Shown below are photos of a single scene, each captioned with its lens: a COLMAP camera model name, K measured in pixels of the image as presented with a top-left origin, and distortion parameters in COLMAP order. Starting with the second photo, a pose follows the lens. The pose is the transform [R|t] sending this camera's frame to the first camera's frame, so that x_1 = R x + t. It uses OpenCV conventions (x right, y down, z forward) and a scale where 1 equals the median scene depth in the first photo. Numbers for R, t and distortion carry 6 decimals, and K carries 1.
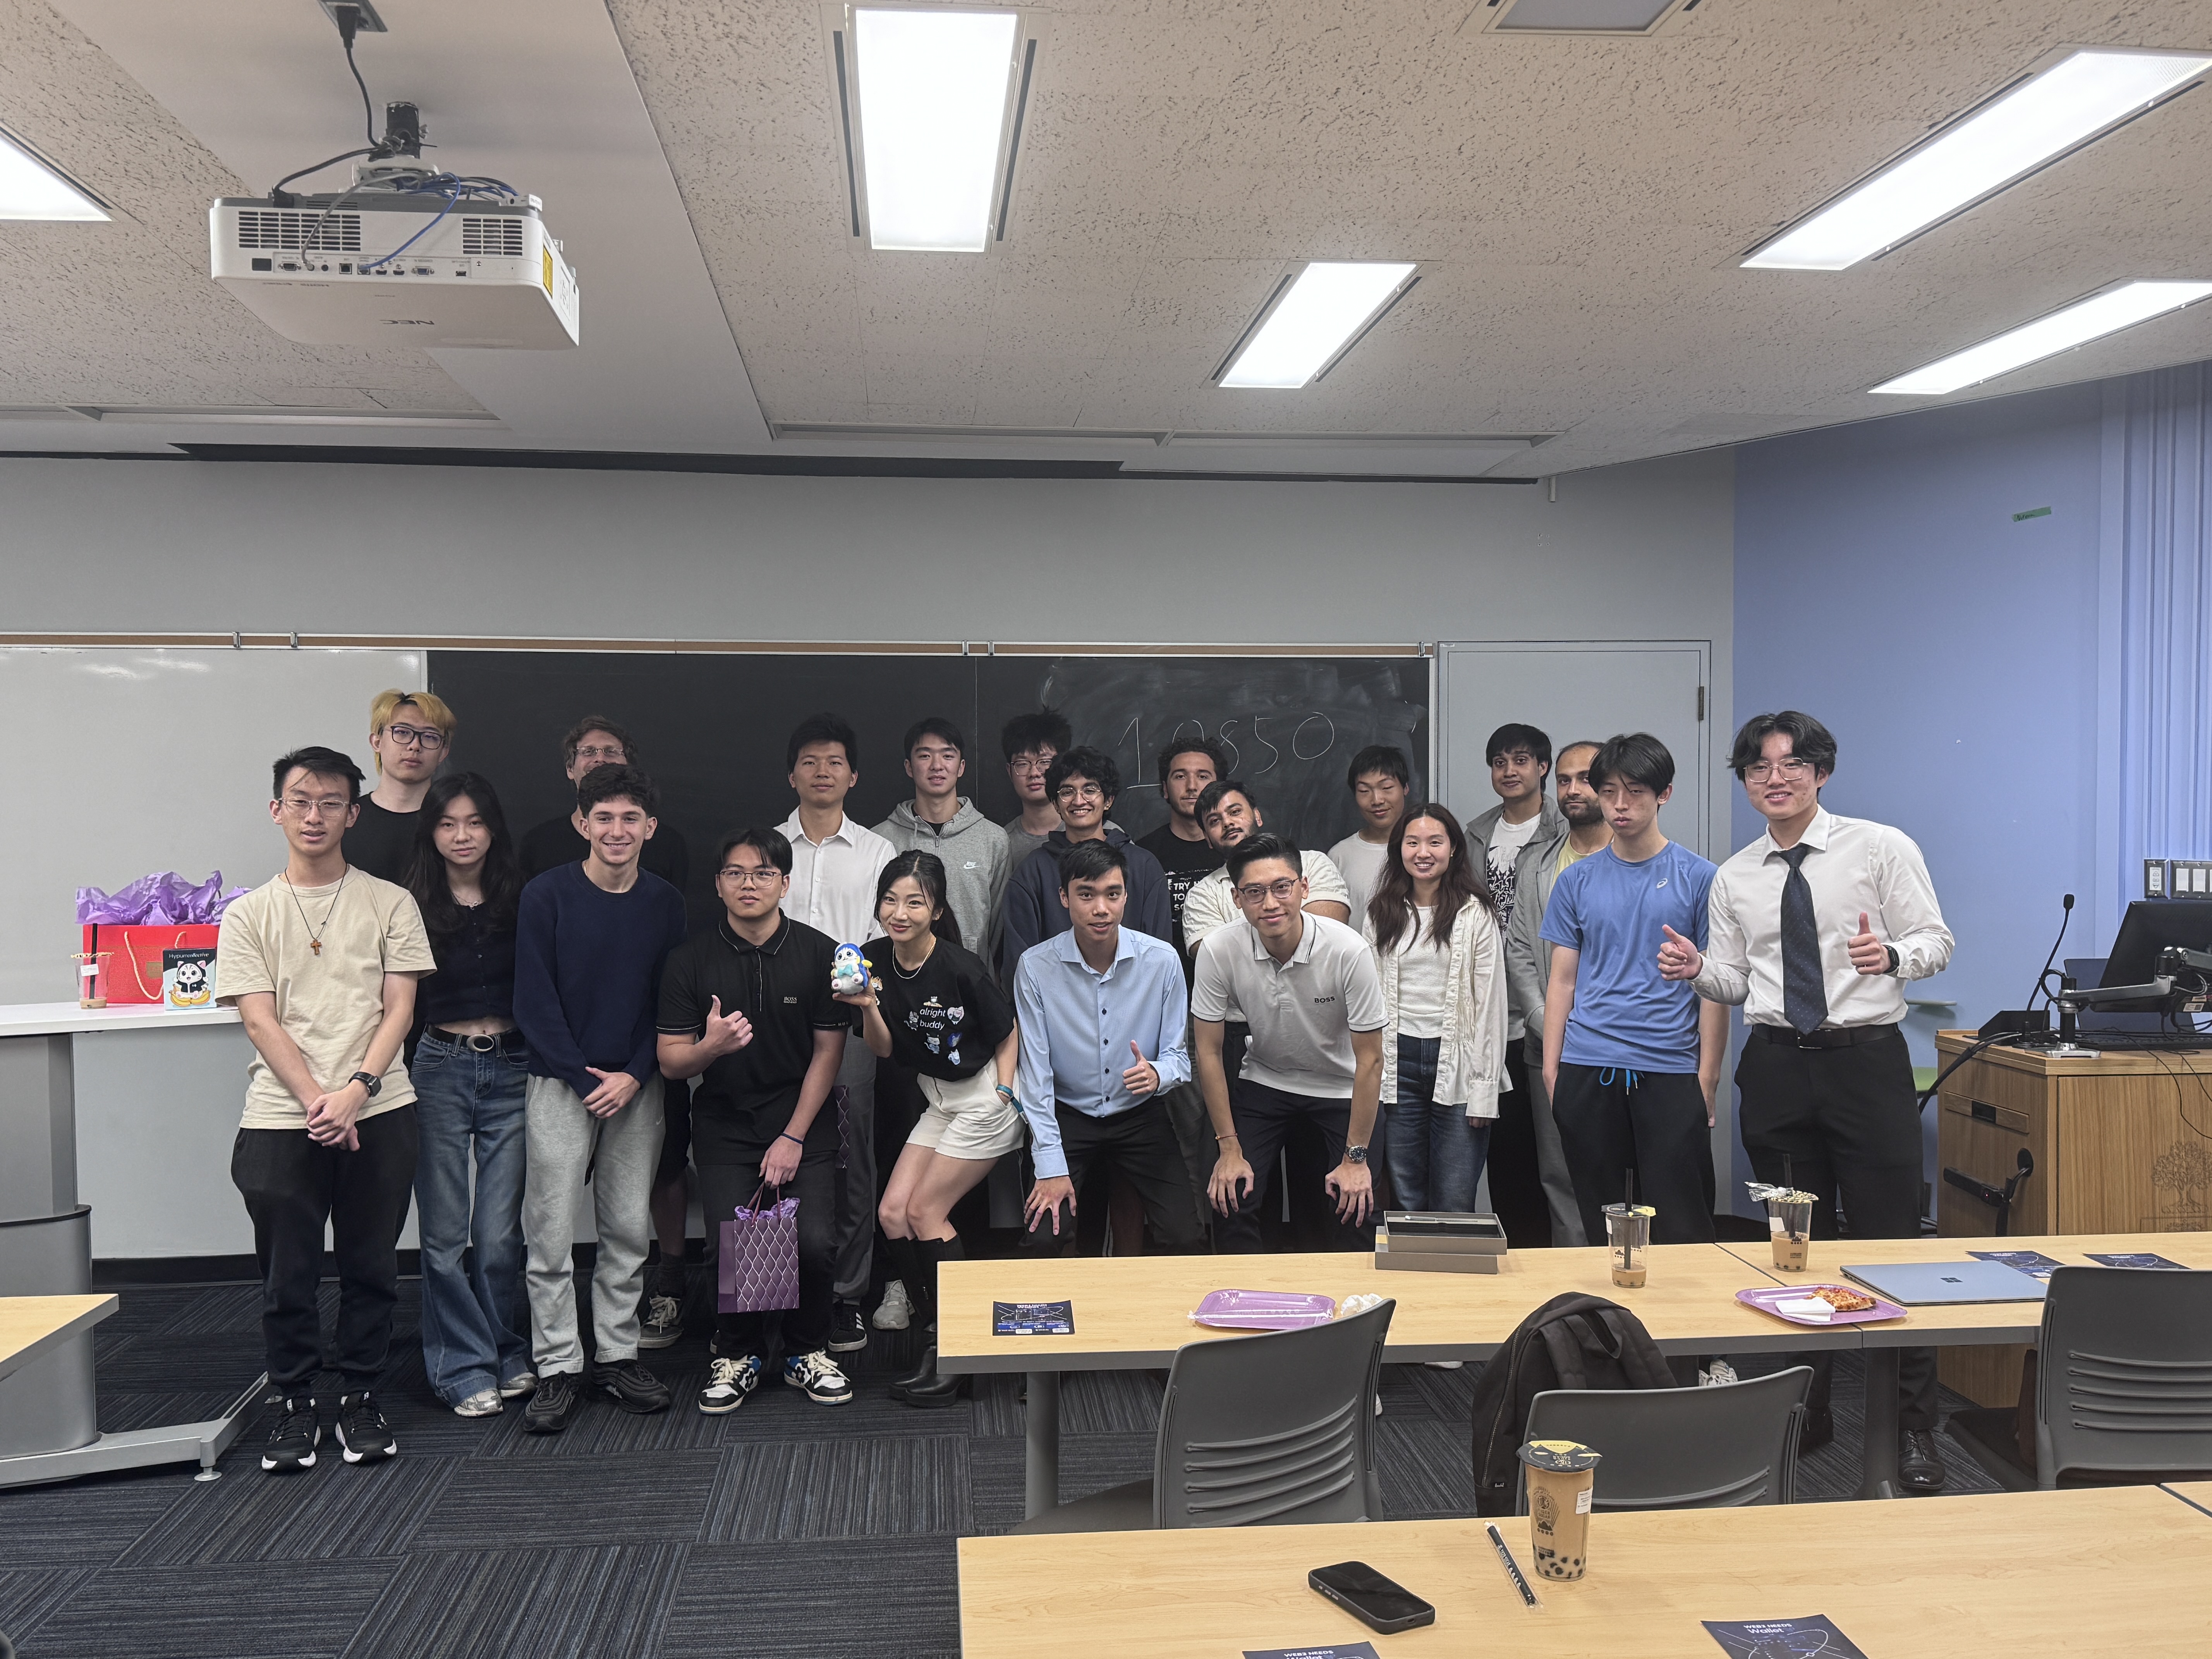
lens RADIAL K [[1914.8, 0, 1111.4], [0, 1914.8, 838.5], [0, 0, 1]] dist [0.031448, -0.026826]
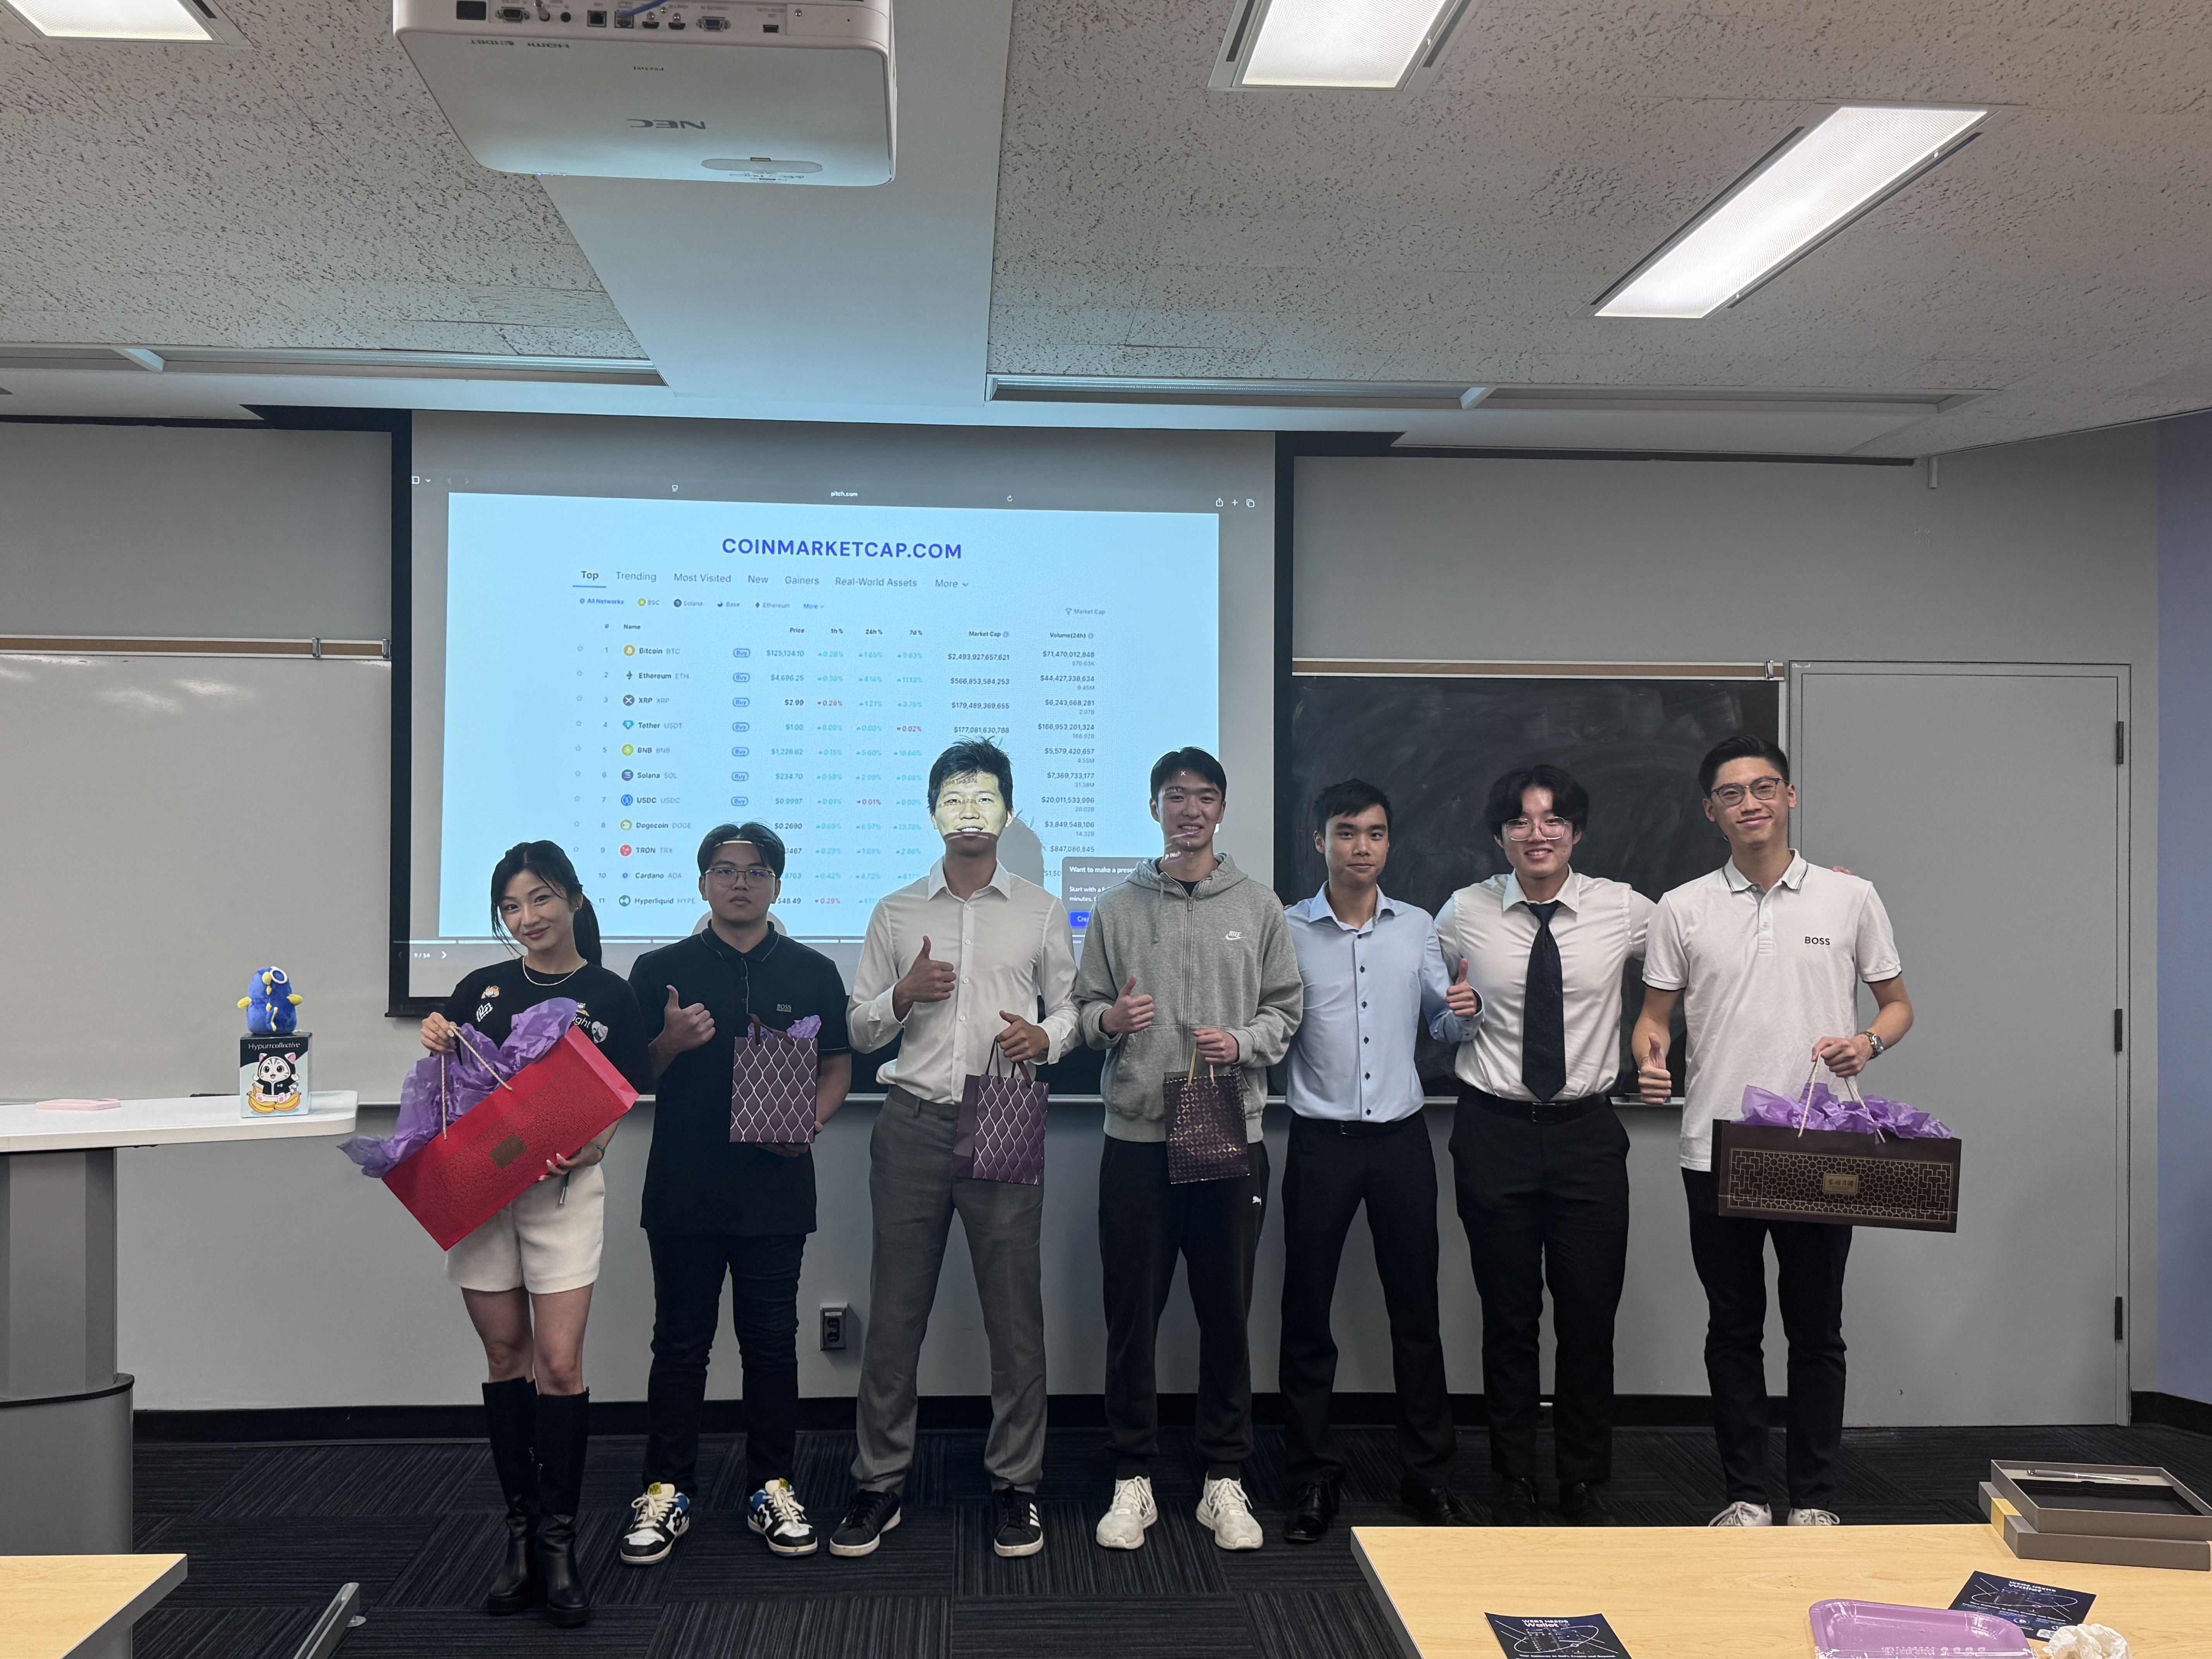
lens RADIAL K [[2077.4, 0, 1100.0], [0, 2077.4, 825.4], [0, 0, 1]] dist [0.025636, 0.000000]
pose [[0.998963, 0.012538, -0.043770, -0.110683], [-0.014017, 0.999335, -0.033648, -0.001926], [0.043319, 0.034227, 0.998475, 0.179479]]
